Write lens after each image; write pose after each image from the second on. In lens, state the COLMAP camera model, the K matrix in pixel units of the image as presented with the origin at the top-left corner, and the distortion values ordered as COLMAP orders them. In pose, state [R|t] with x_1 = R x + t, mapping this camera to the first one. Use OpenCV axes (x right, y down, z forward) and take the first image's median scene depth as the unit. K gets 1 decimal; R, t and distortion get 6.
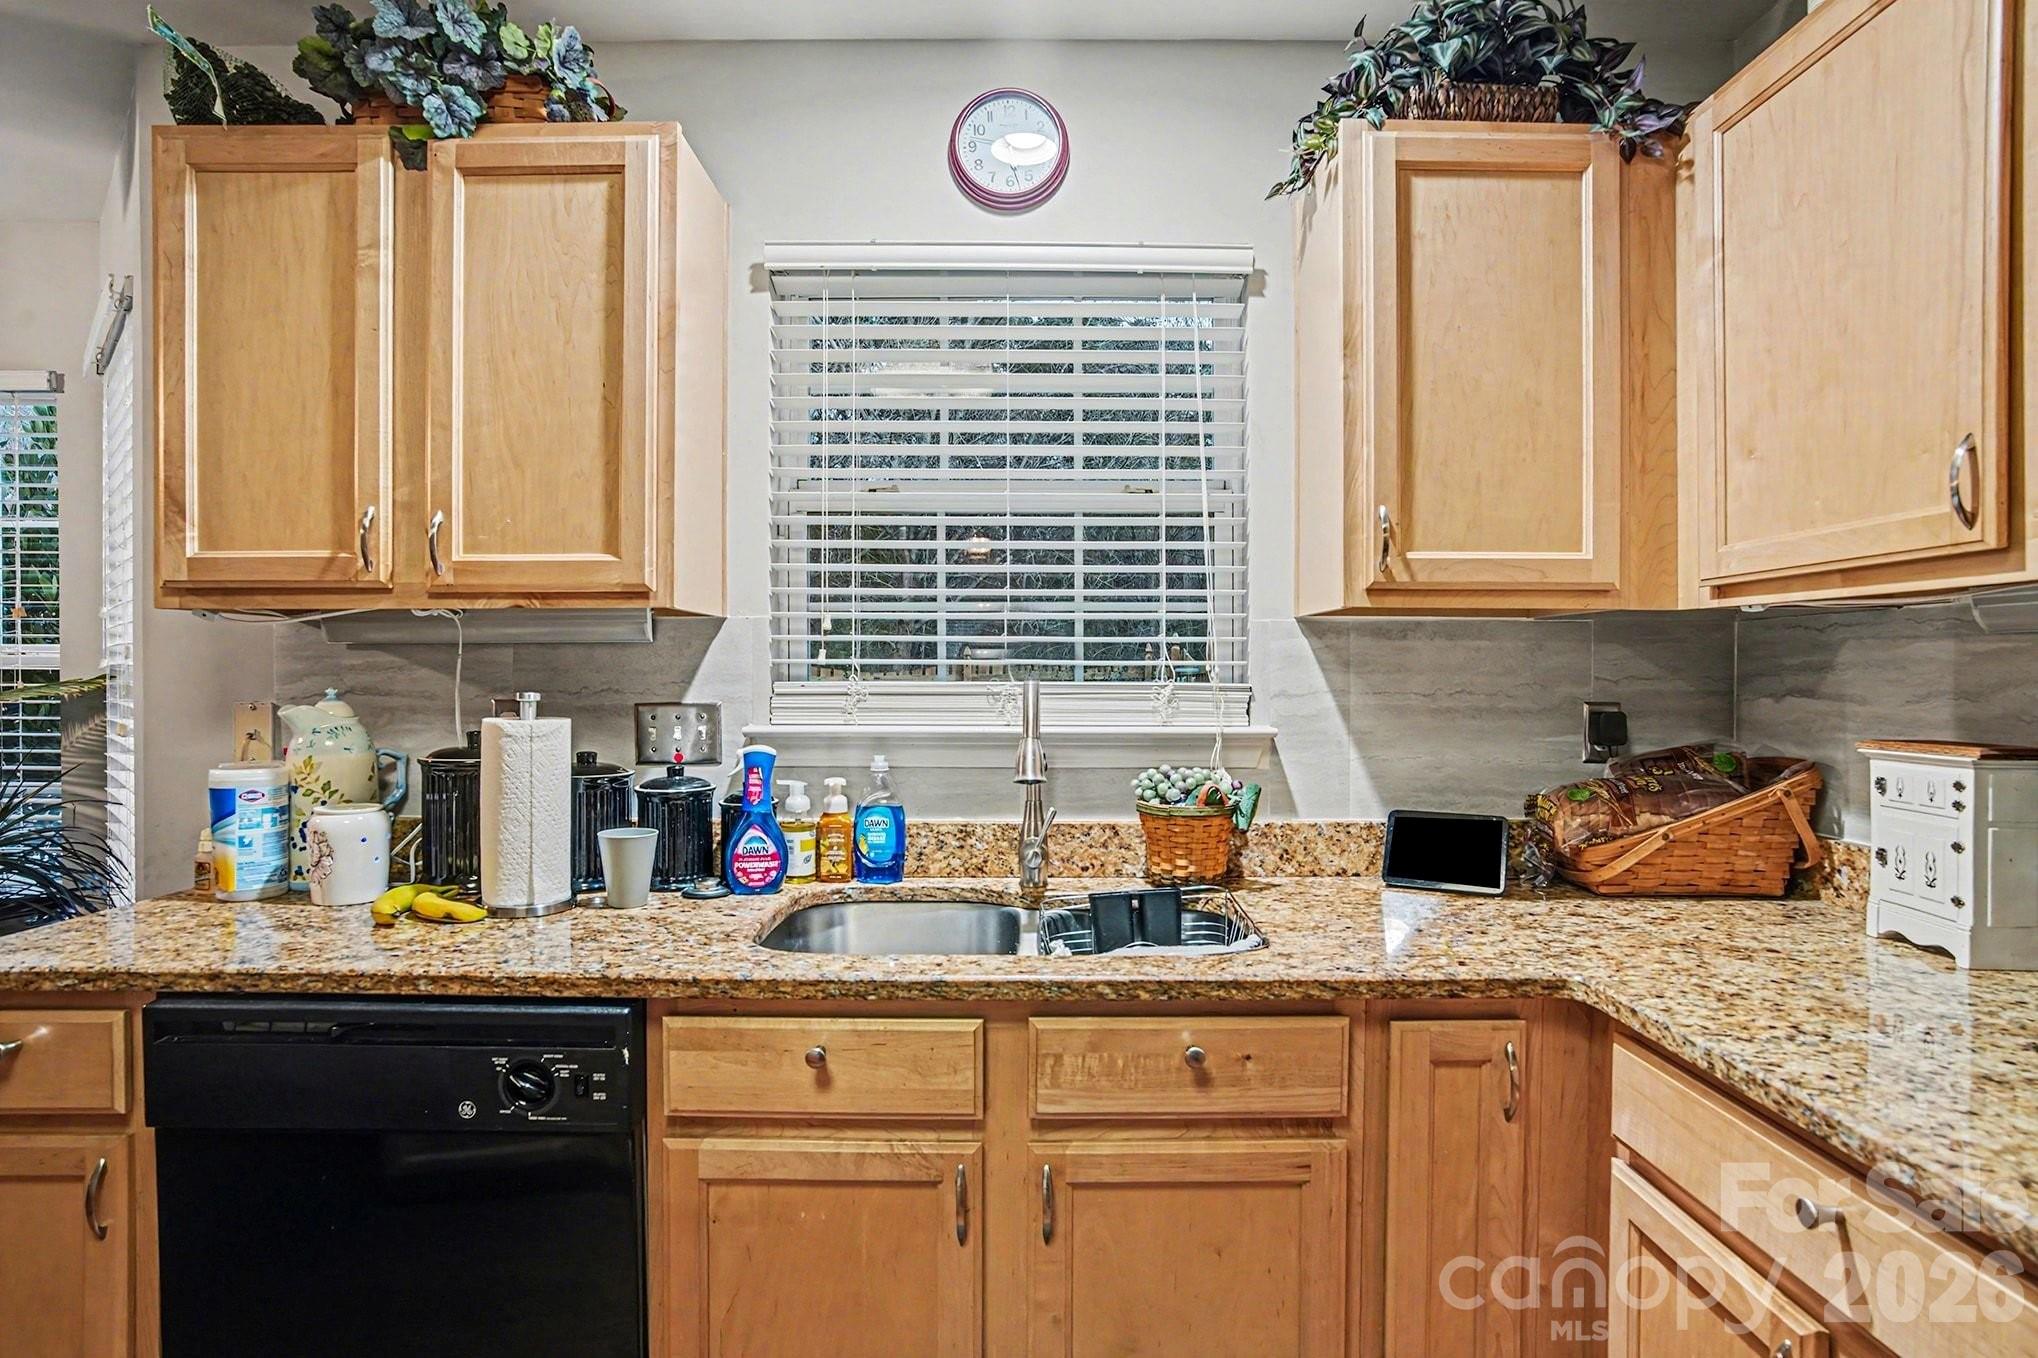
lens RADIAL K [[1039.0, 0, 1022.8], [0, 1039.0, 684.0], [0, 0, 1]] dist [-0.036472, 0.019320]
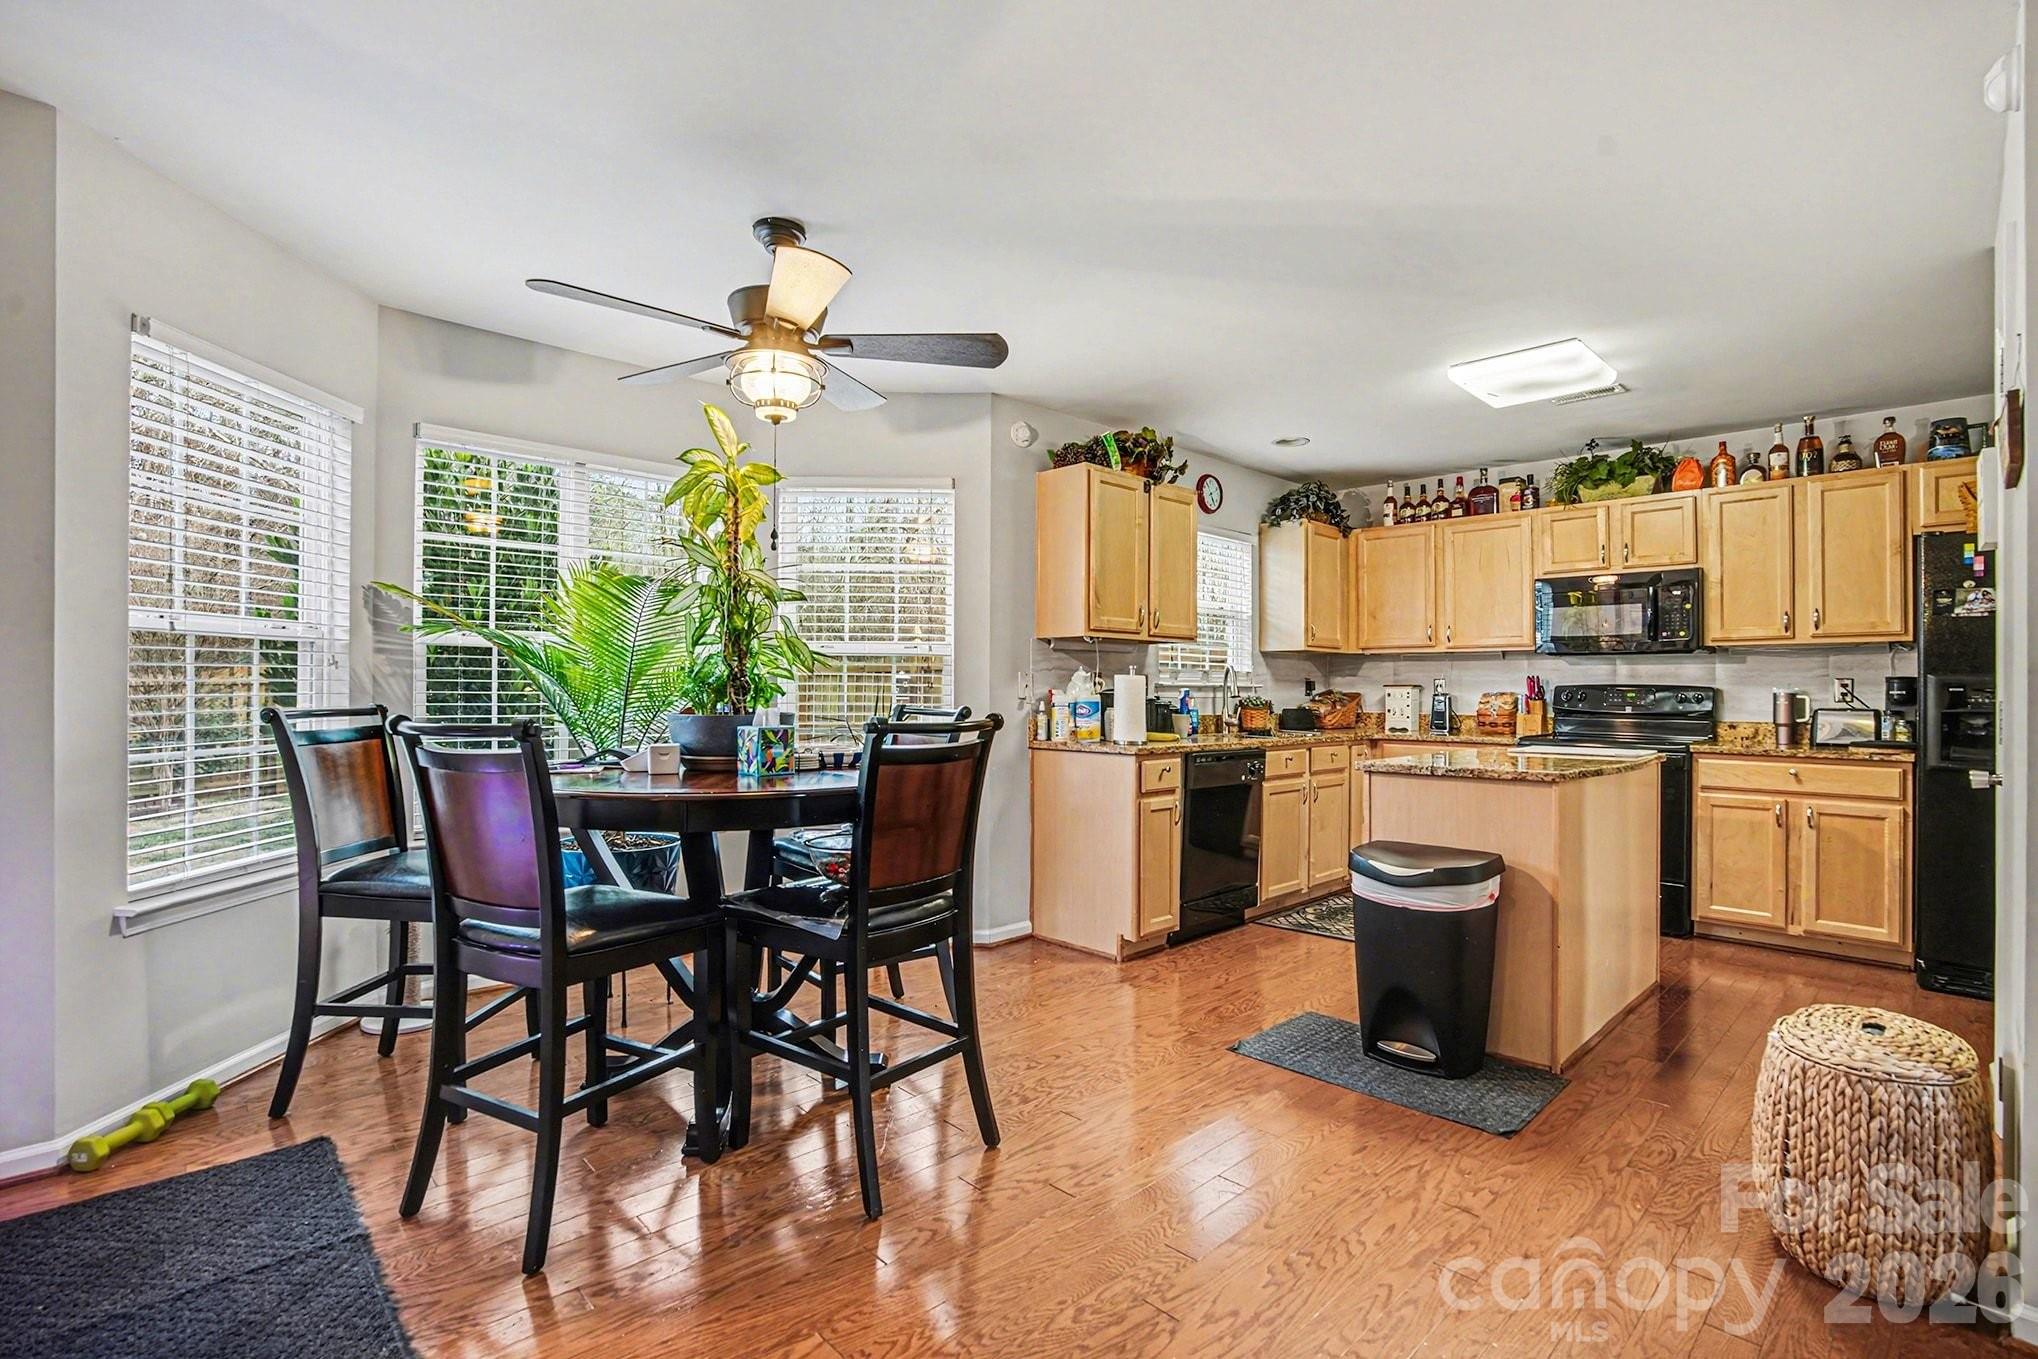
lens RADIAL K [[967.9, 0, 1044.6], [0, 967.9, 680.7], [0, 0, 1]] dist [-0.048426, 0.035519]
pose [[0.700855, 0.009520, 0.713240, -3.504609], [0.000882, 0.999899, -0.014213, 0.105168], [-0.713303, 0.010590, 0.700776, -0.947928]]
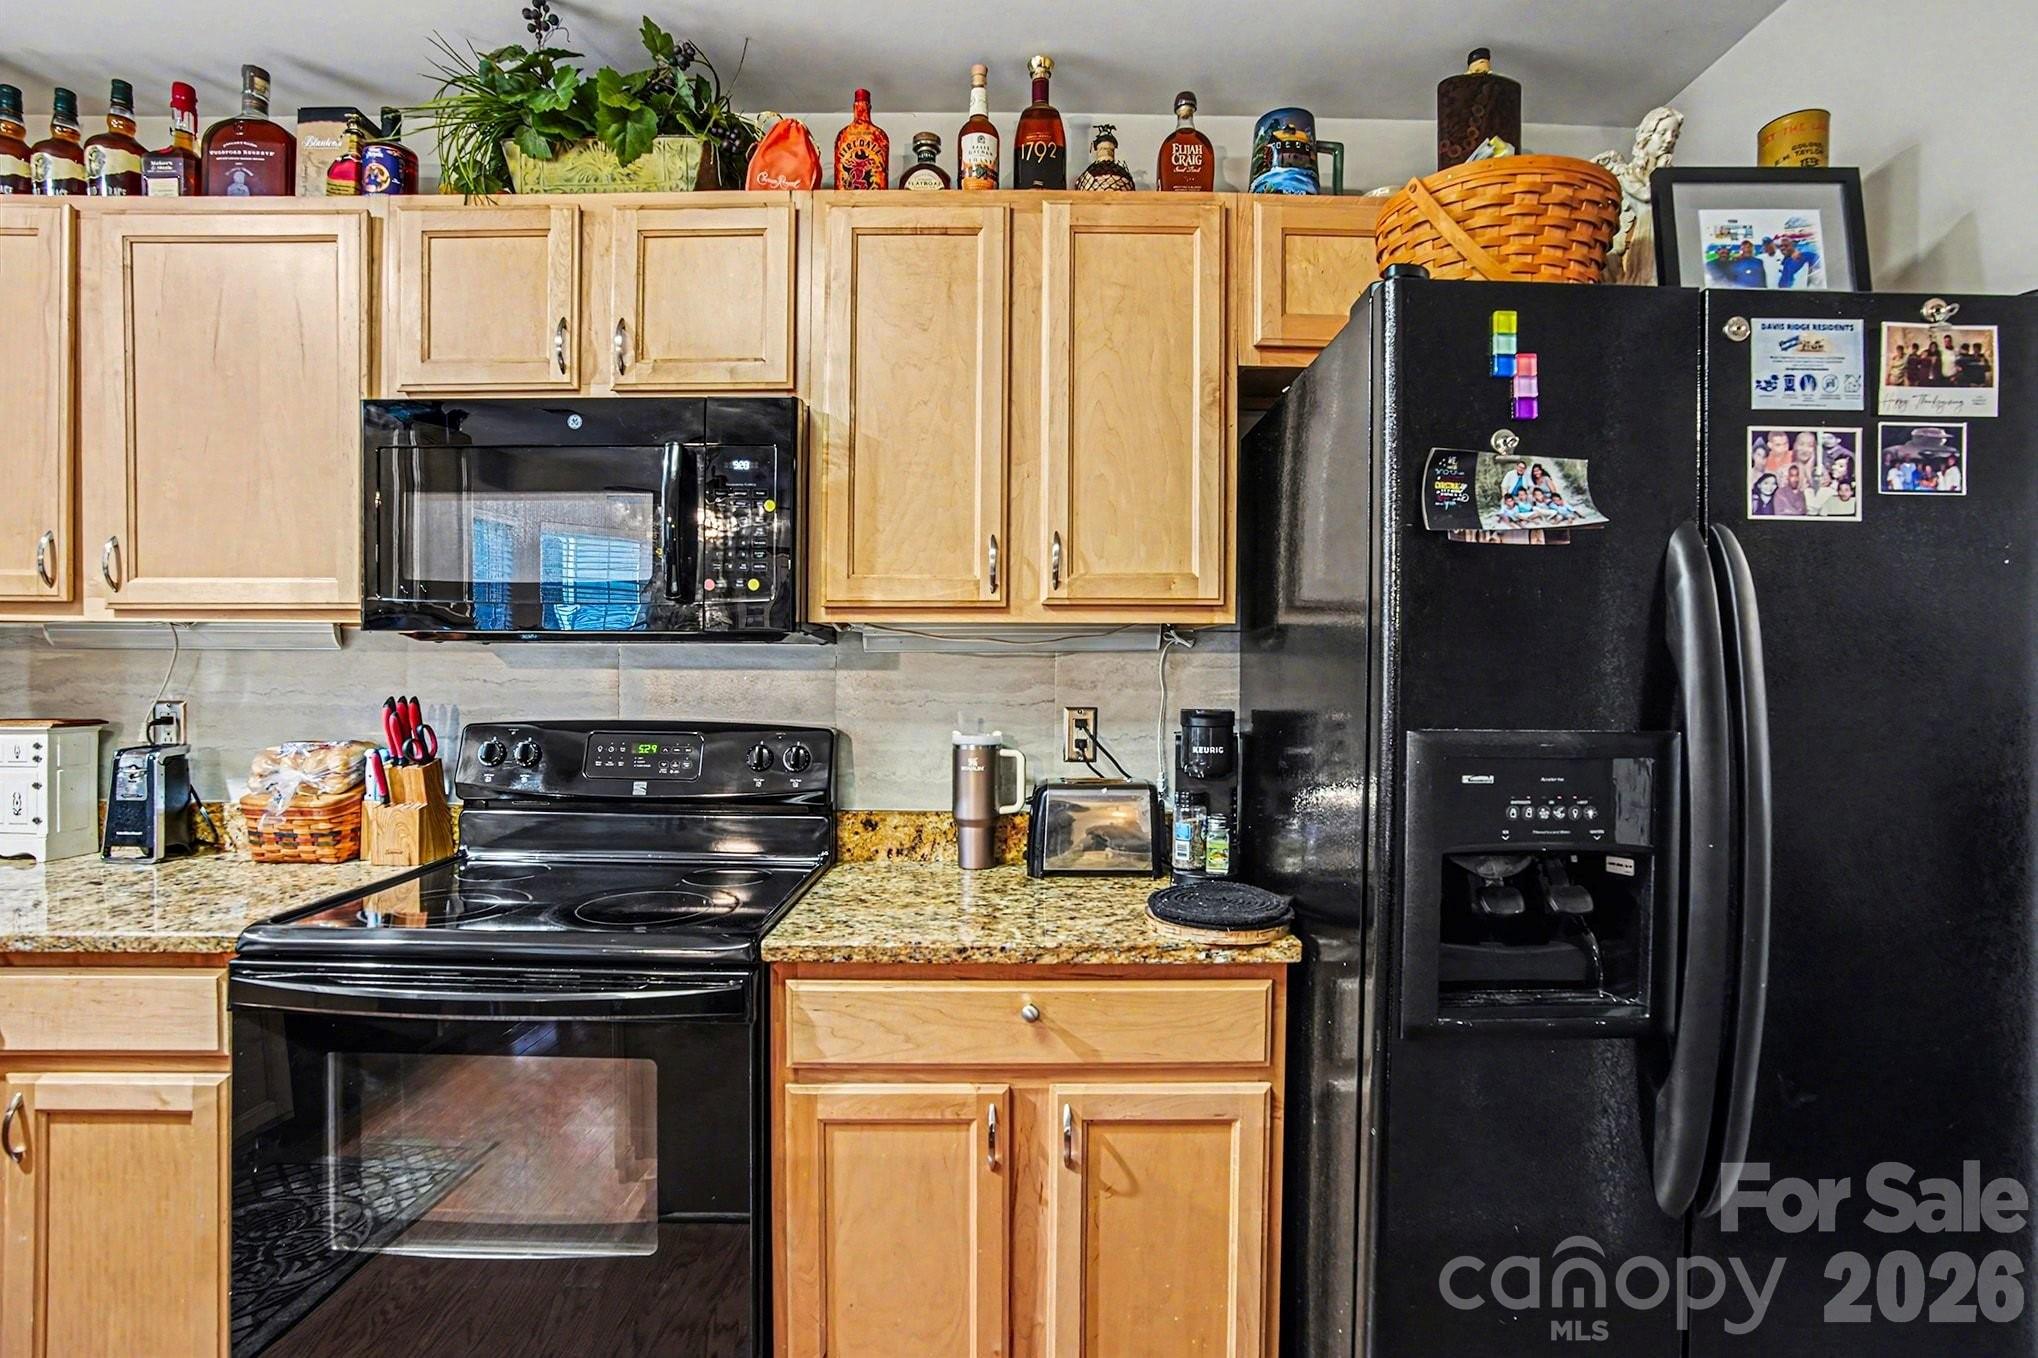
lens RADIAL K [[978.5, 0, 1019.0], [0, 978.5, 679.0], [0, 0, 1]] dist [-0.087590, 0.036210]
pose [[-0.013182, -0.001803, 0.999911, -0.507539], [0.003116, 0.999993, 0.001844, 0.000244], [-0.999908, 0.003140, -0.013176, -0.469506]]
